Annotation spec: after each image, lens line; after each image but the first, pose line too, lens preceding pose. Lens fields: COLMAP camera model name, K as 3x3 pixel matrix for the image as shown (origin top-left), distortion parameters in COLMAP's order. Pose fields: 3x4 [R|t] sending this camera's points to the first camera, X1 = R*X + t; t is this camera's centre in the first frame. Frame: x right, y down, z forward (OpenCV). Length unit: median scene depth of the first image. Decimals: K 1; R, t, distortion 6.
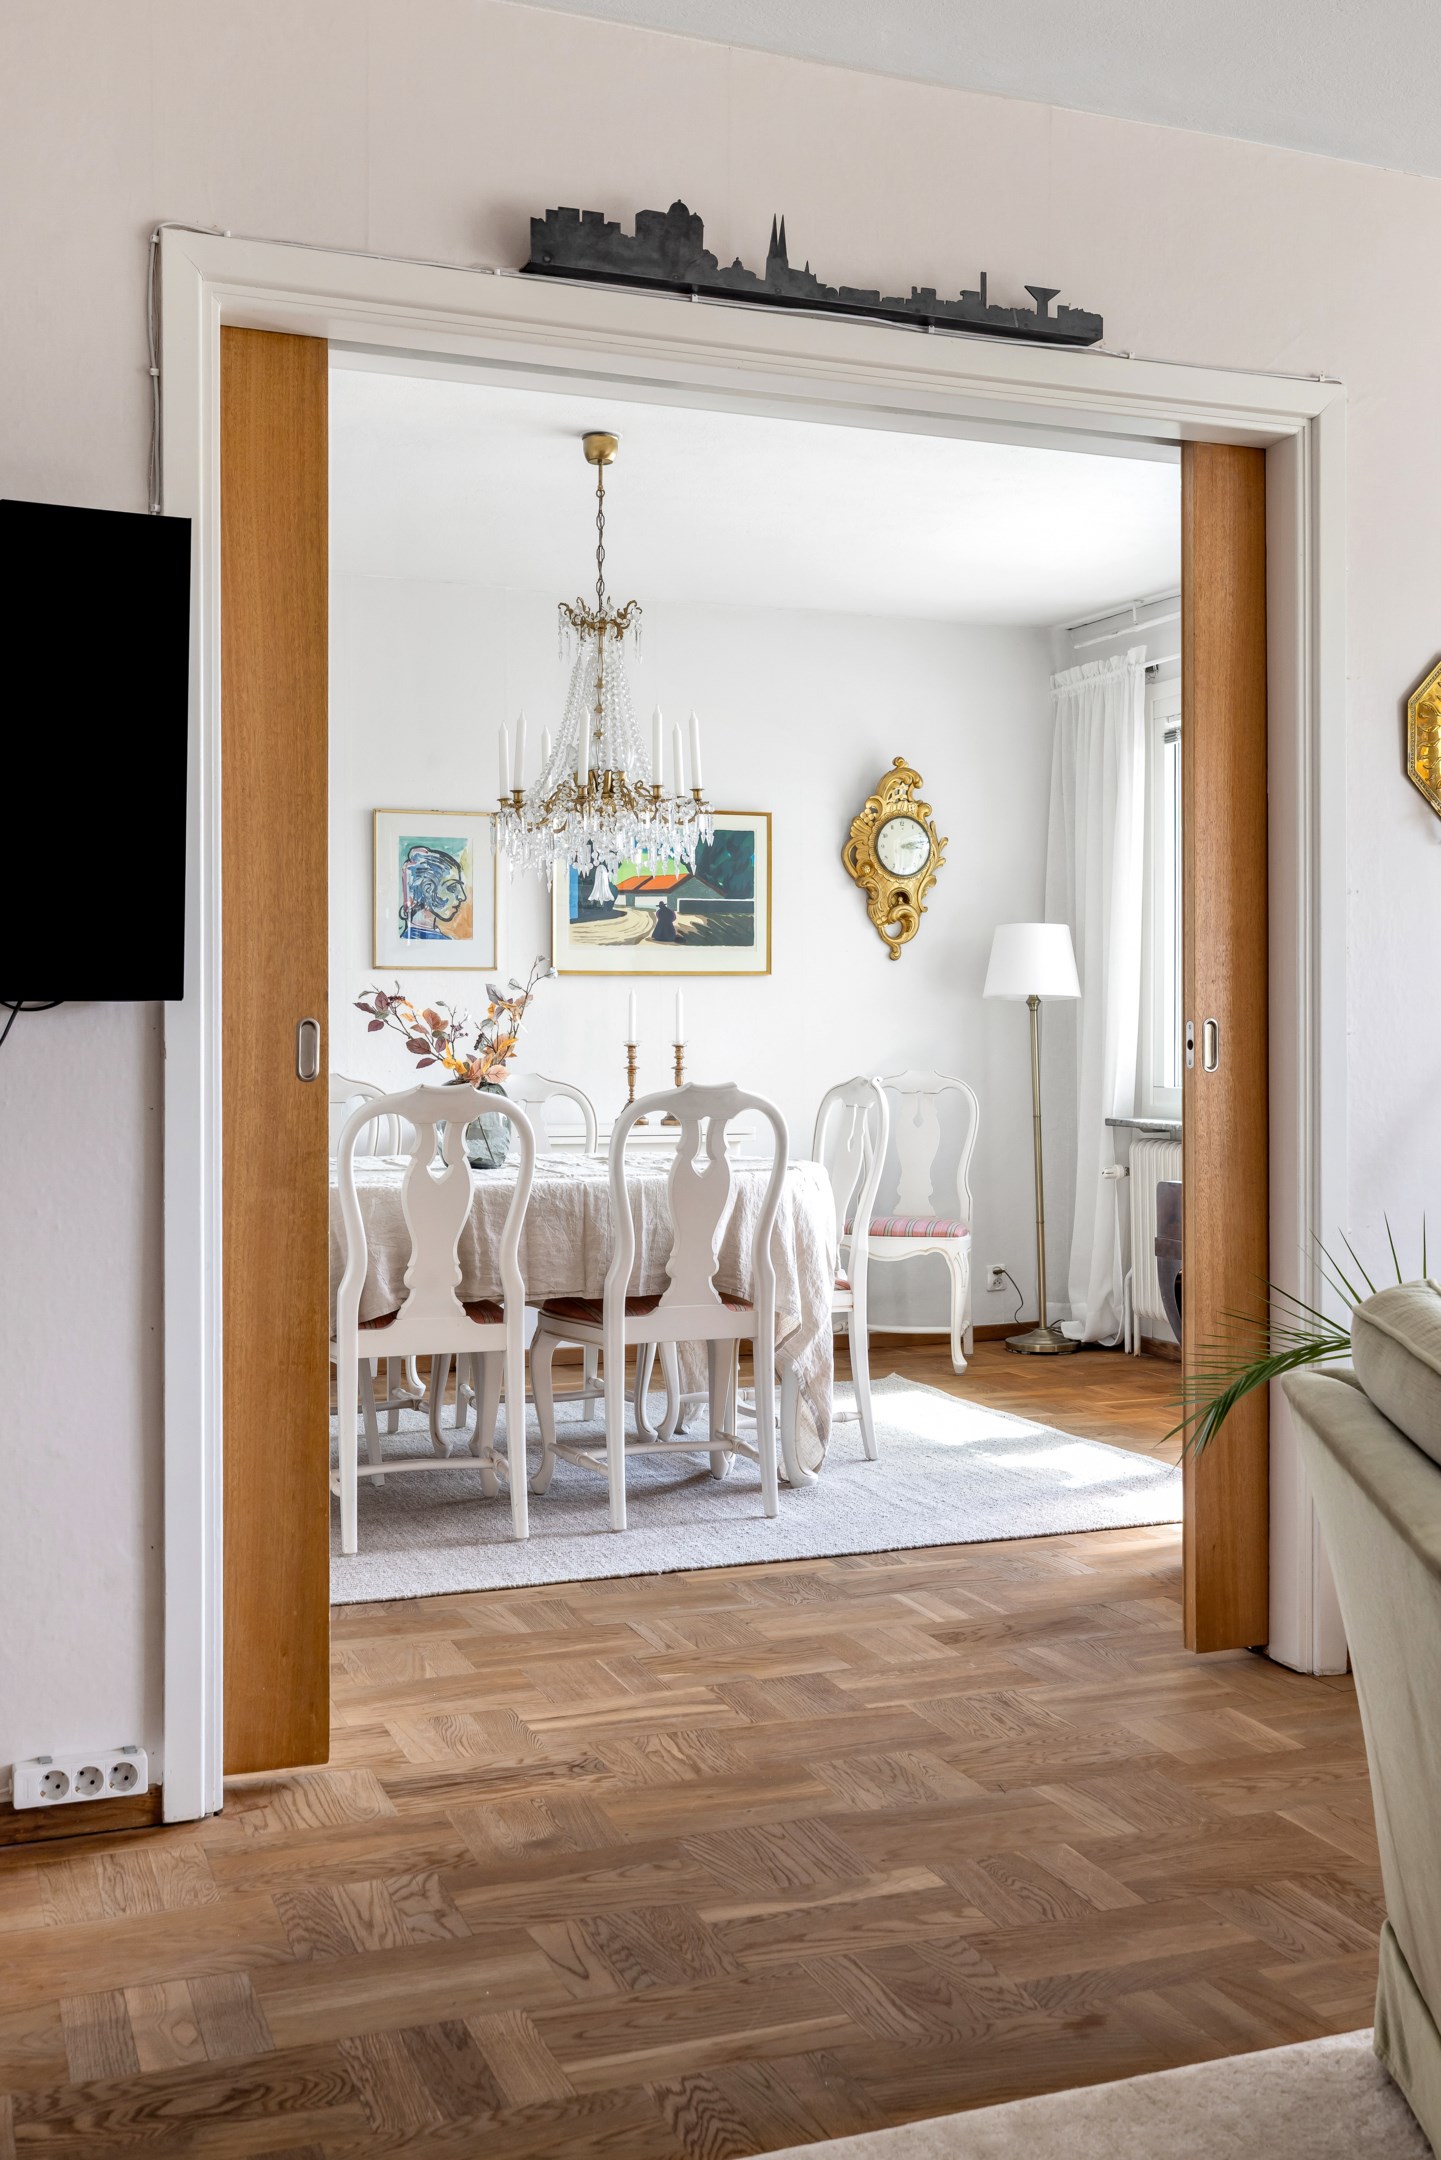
lens RADIAL K [[2157.5, 0, 775.3], [0, 2157.5, 1064.3], [0, 0, 1]] dist [0.000659, 0.000000]
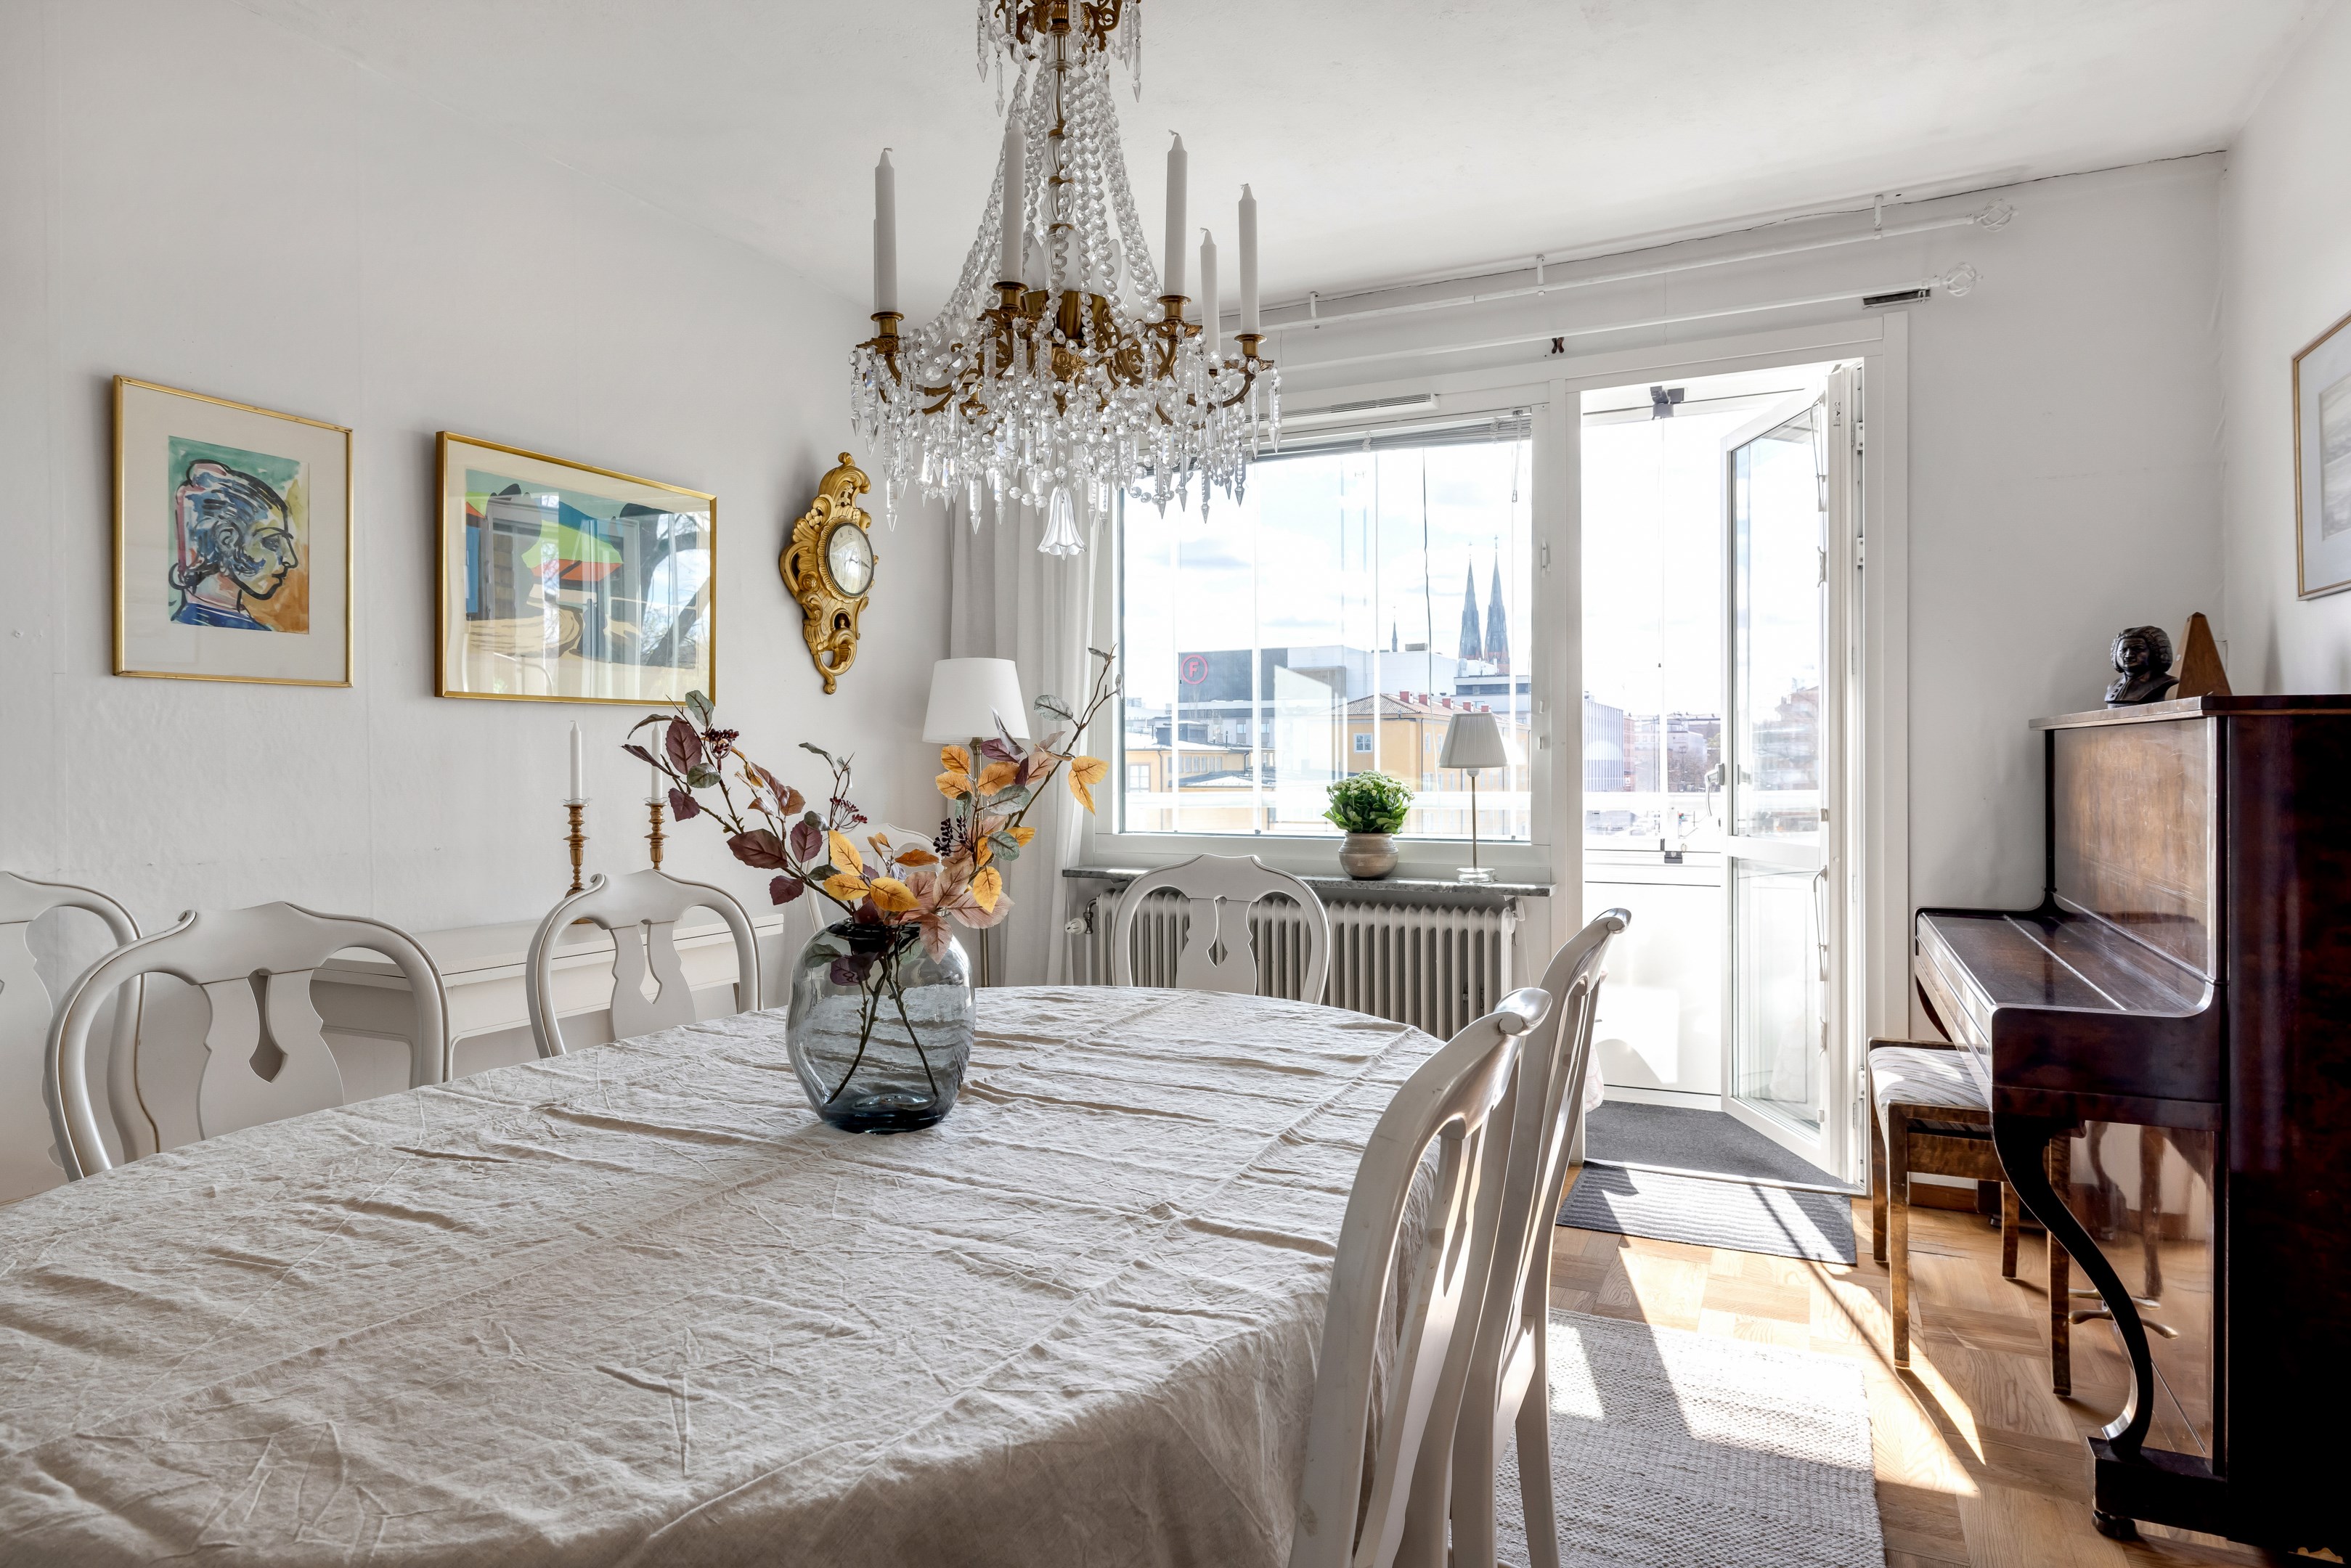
lens RADIAL K [[1313.8, 0, 1170.6], [0, 1313.8, 768.7], [0, 0, 1]] dist [-0.000963, -0.000600]
pose [[0.745791, -0.004209, 0.666166, -0.190520], [0.009195, 0.999950, -0.003975, -0.015942], [-0.666116, 0.009090, 0.745793, 0.535007]]
